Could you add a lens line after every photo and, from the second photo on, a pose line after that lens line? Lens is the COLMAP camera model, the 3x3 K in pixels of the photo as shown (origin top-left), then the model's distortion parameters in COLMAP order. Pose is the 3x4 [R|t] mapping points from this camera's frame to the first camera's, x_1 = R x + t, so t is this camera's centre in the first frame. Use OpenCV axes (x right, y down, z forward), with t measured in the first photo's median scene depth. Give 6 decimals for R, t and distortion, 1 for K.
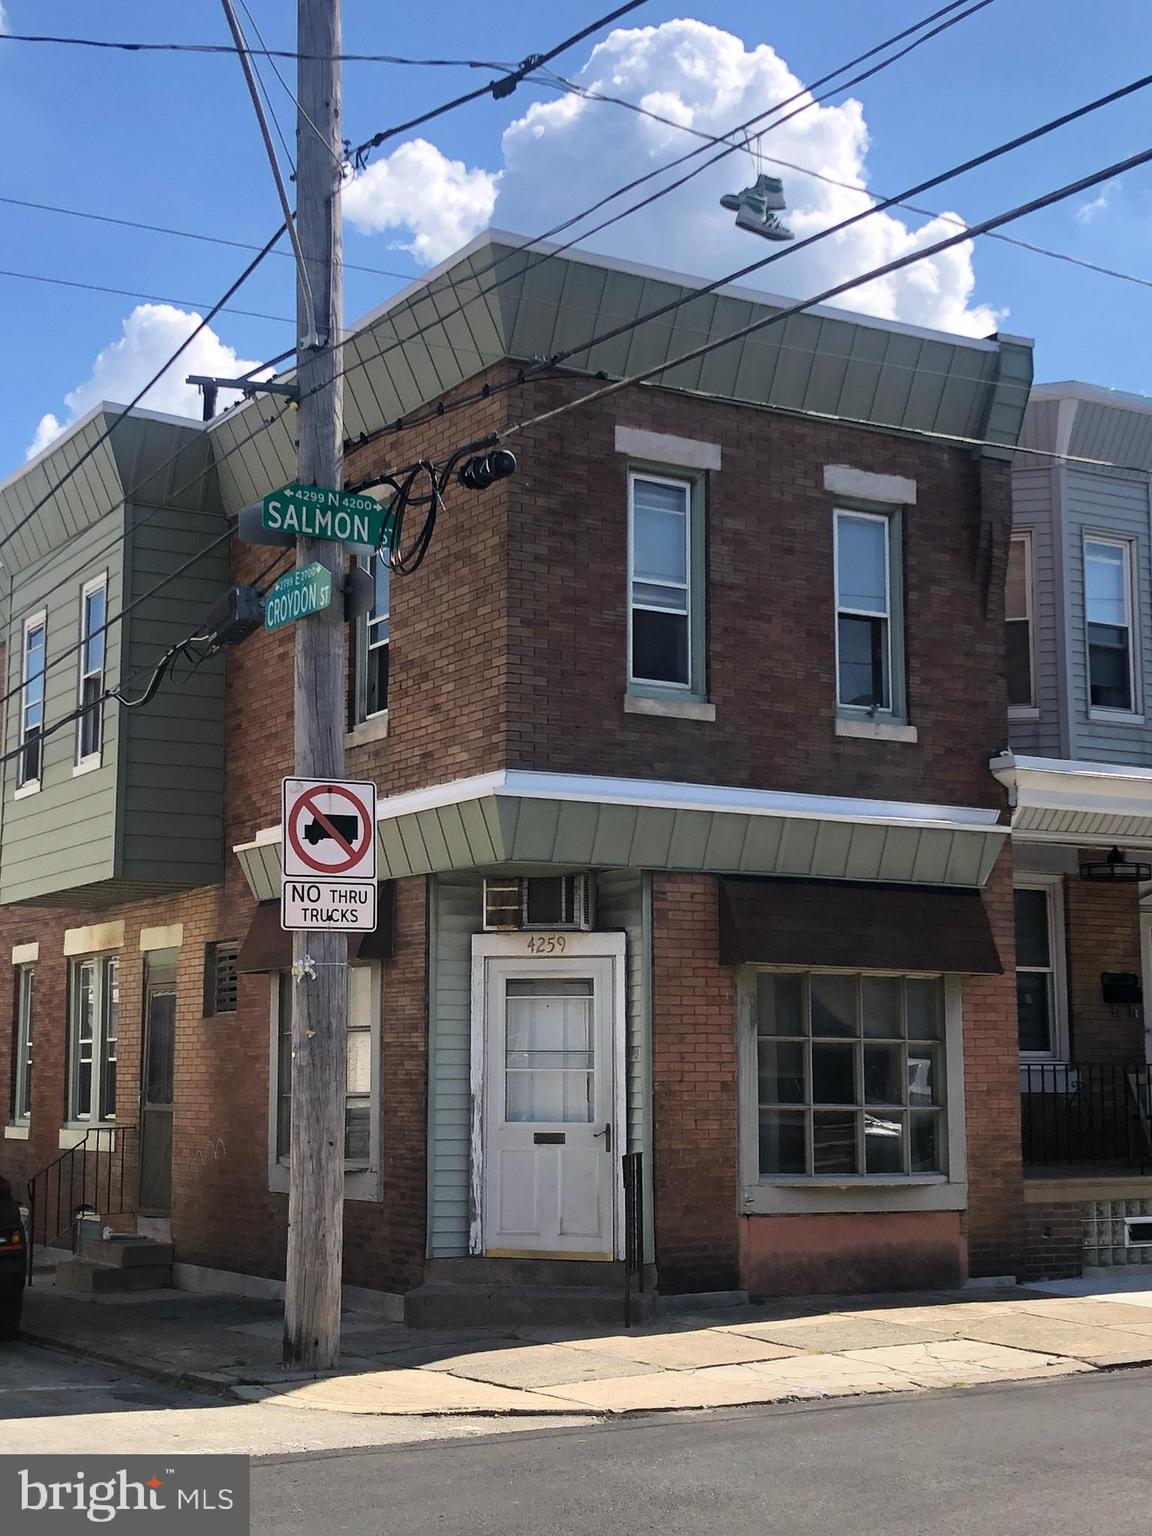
lens RADIAL K [[2232.7, 0, 575.9], [0, 2232.7, 764.6], [0, 0, 1]] dist [-0.001432, 0.000000]
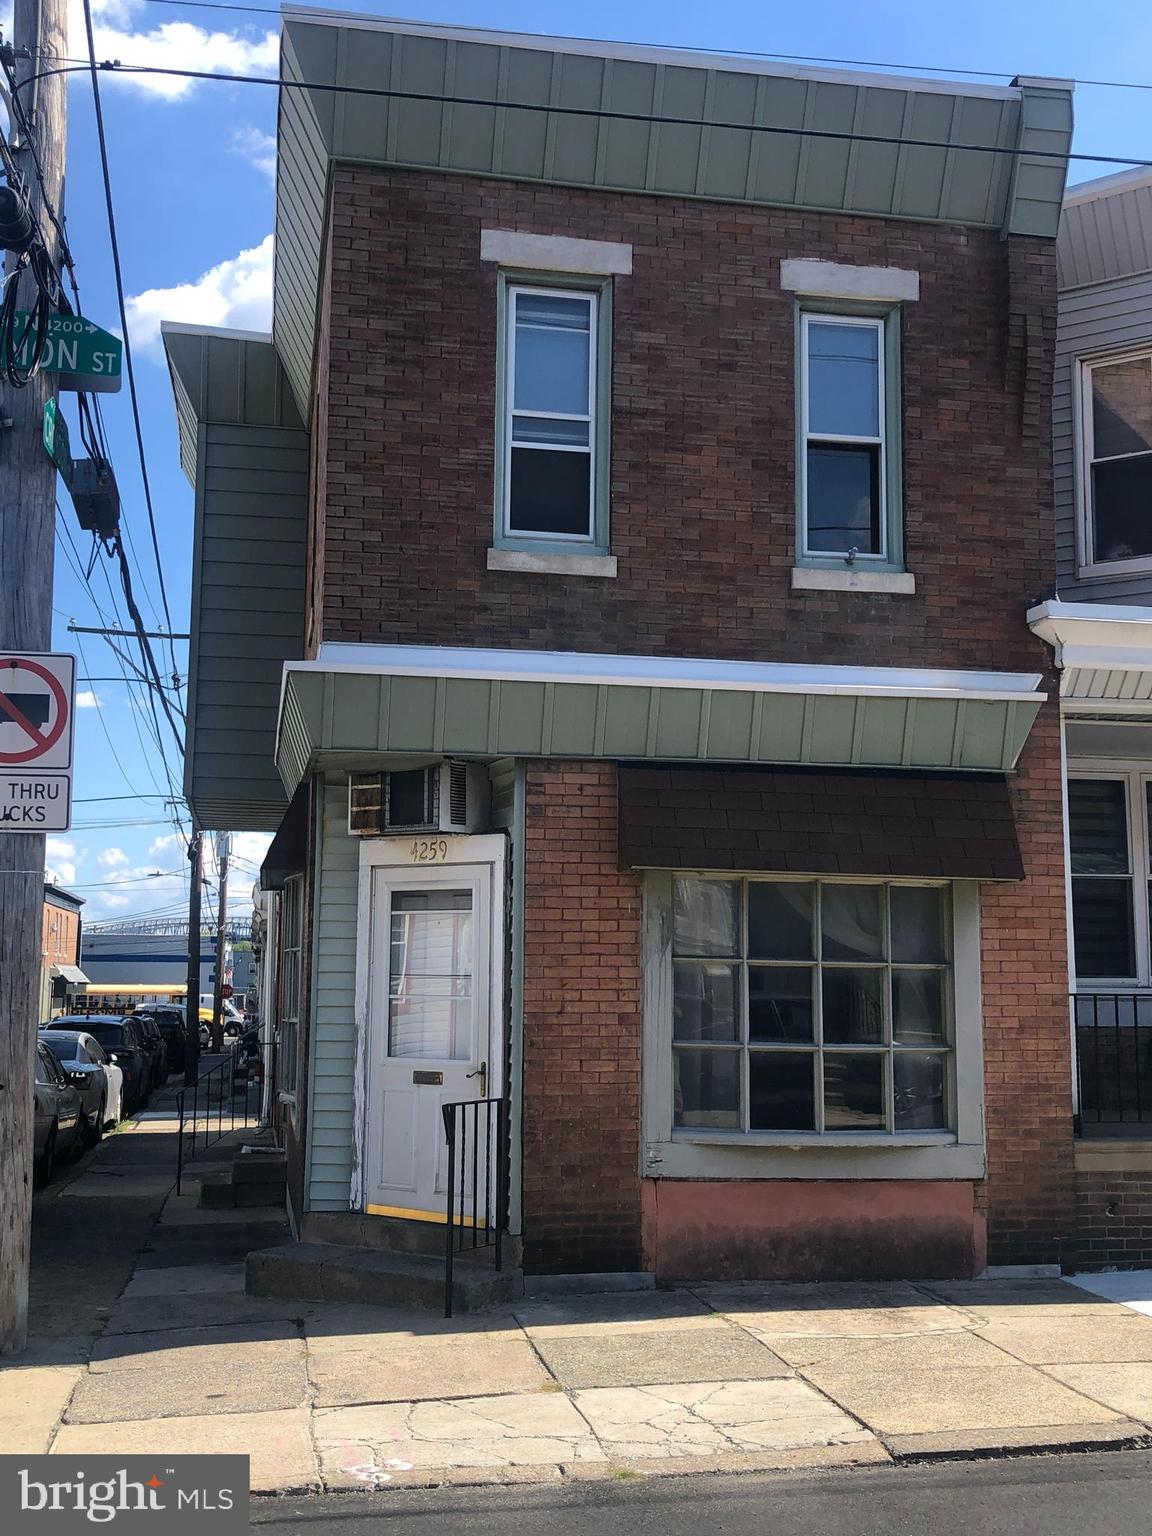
lens RADIAL K [[1750.6, 0, 576.3], [0, 1750.6, 773.7], [0, 0, 1]] dist [0.010125, 0.000000]
pose [[0.939425, -0.033893, -0.341075, 0.266061], [0.039842, 0.999151, 0.010448, 0.046053], [0.340431, -0.023404, 0.939978, 0.387094]]
